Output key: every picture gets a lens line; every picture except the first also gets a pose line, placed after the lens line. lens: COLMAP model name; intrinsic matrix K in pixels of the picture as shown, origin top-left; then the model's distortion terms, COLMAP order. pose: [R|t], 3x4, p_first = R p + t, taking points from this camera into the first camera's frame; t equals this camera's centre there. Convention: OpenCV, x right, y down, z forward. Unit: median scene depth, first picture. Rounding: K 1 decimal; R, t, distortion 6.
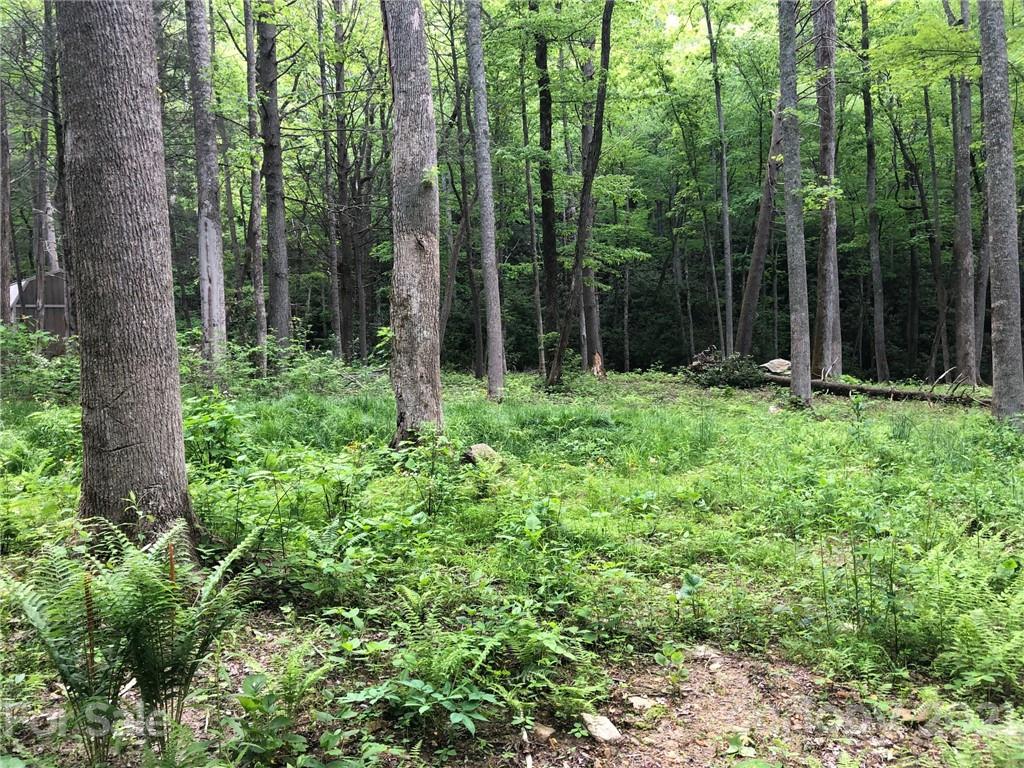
lens RADIAL K [[838.0, 0, 507.6], [0, 838.0, 373.3], [0, 0, 1]] dist [0.047576, -0.042681]
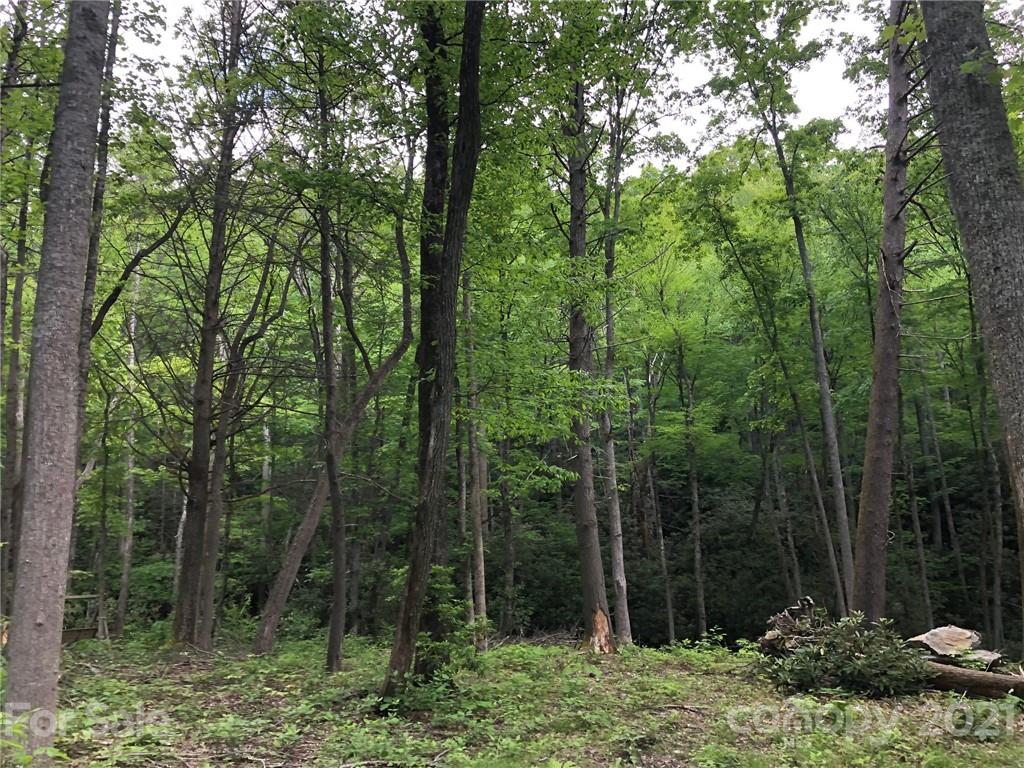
lens RADIAL K [[838.0, 0, 519.9], [0, 838.0, 400.9], [0, 0, 1]] dist [0.047576, -0.042681]
pose [[0.992483, -0.026618, -0.119451, 0.122339], [-0.005634, 0.965087, -0.261870, -0.011849], [0.122251, 0.260575, 0.957682, 0.414588]]
